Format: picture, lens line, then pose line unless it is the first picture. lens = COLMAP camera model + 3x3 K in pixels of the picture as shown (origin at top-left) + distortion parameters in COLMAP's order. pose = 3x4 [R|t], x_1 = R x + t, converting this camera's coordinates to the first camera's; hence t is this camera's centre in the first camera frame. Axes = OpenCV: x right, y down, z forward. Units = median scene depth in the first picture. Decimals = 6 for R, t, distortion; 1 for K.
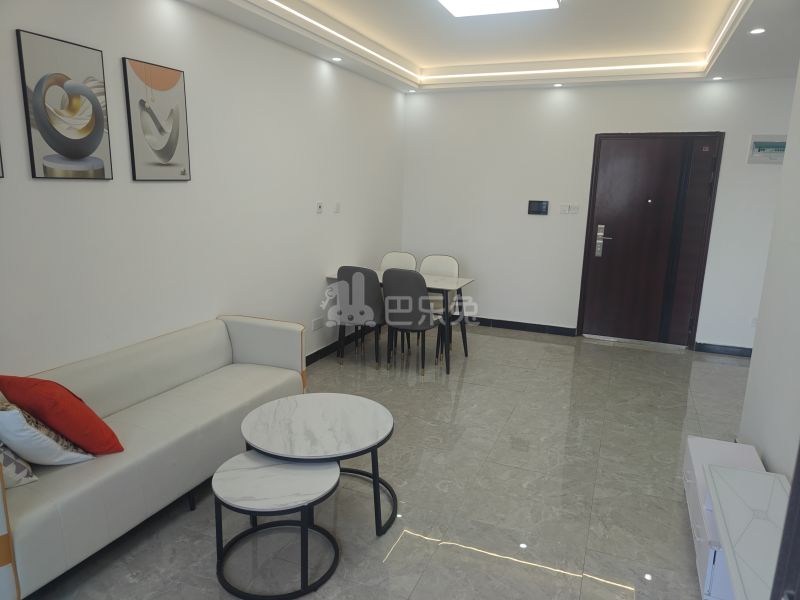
lens RADIAL K [[548.9, 0, 400.0], [0, 548.9, 300.0], [0, 0, 1]] dist [-0.007351, -0.003710]
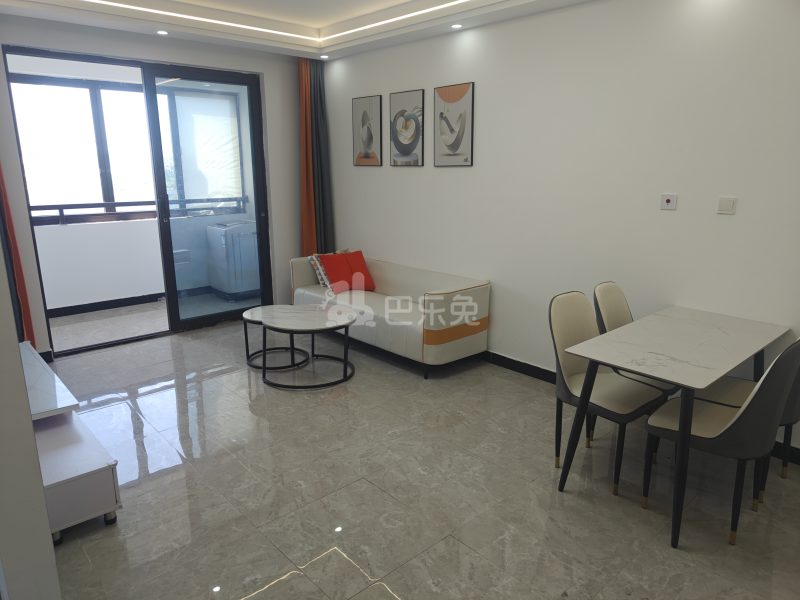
lens RADIAL K [[572.0, 0, 400.0], [0, 572.0, 300.0], [0, 0, 1]] dist [0.009566, 0.000867]
pose [[-0.430980, 0.185001, -0.883193, 1.027526], [-0.196791, 0.935930, 0.292077, -0.308268], [0.880641, 0.299684, -0.366961, 1.571575]]
